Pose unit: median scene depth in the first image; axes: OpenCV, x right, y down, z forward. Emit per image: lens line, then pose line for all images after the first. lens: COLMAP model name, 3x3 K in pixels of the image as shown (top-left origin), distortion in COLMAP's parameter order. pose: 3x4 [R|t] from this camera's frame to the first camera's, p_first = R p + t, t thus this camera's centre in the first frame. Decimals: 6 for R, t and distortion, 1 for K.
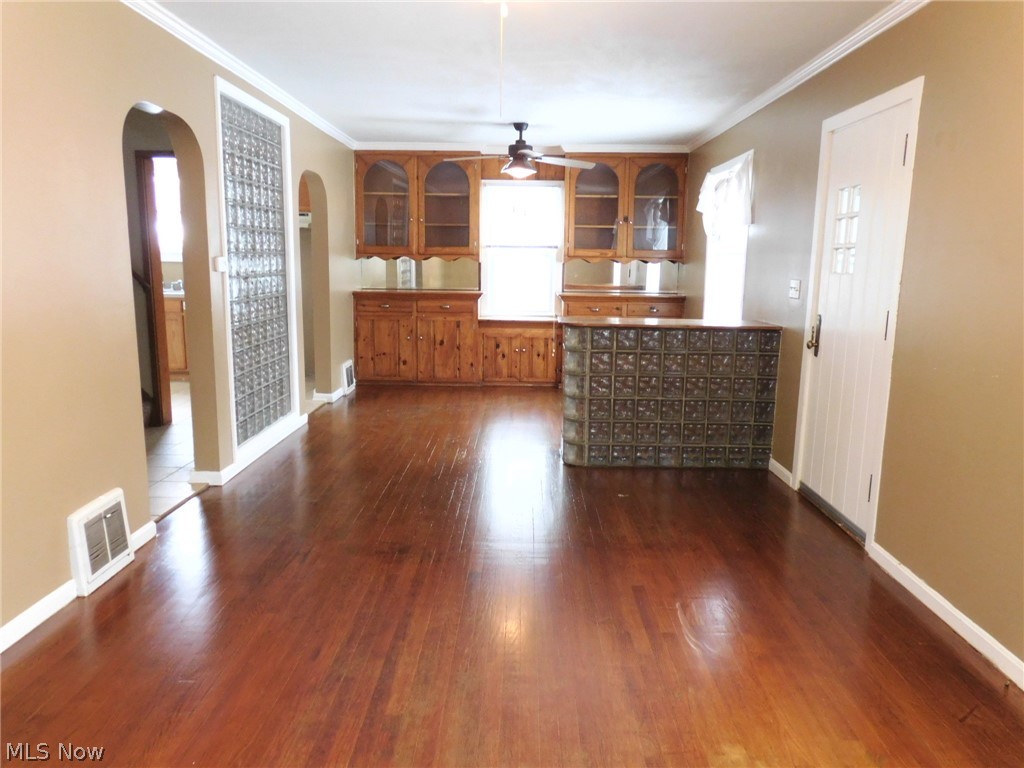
lens RADIAL K [[772.6, 0, 512.0], [0, 772.6, 384.0], [0, 0, 1]] dist [-0.034102, 0.080421]
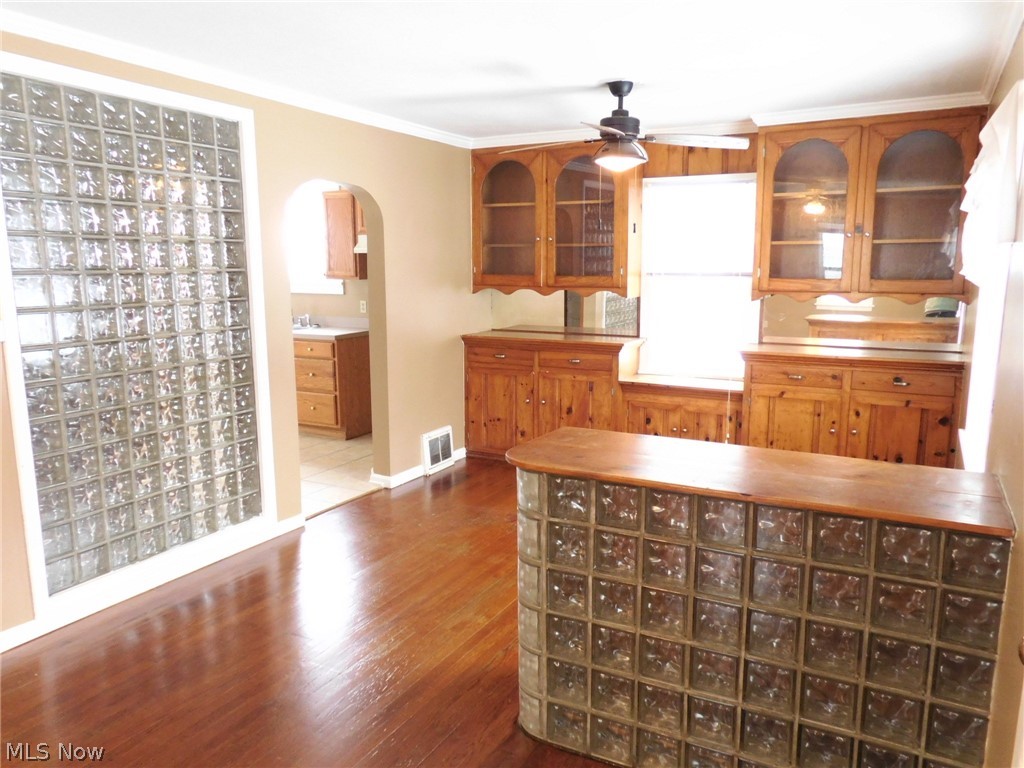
lens RADIAL K [[772.6, 0, 512.0], [0, 772.6, 384.0], [0, 0, 1]] dist [-0.034102, 0.080421]
pose [[0.890526, 0.057539, -0.451280, 0.182906], [-0.061033, 0.998112, 0.006824, -0.080090], [0.450821, 0.021466, 0.892356, 0.341806]]
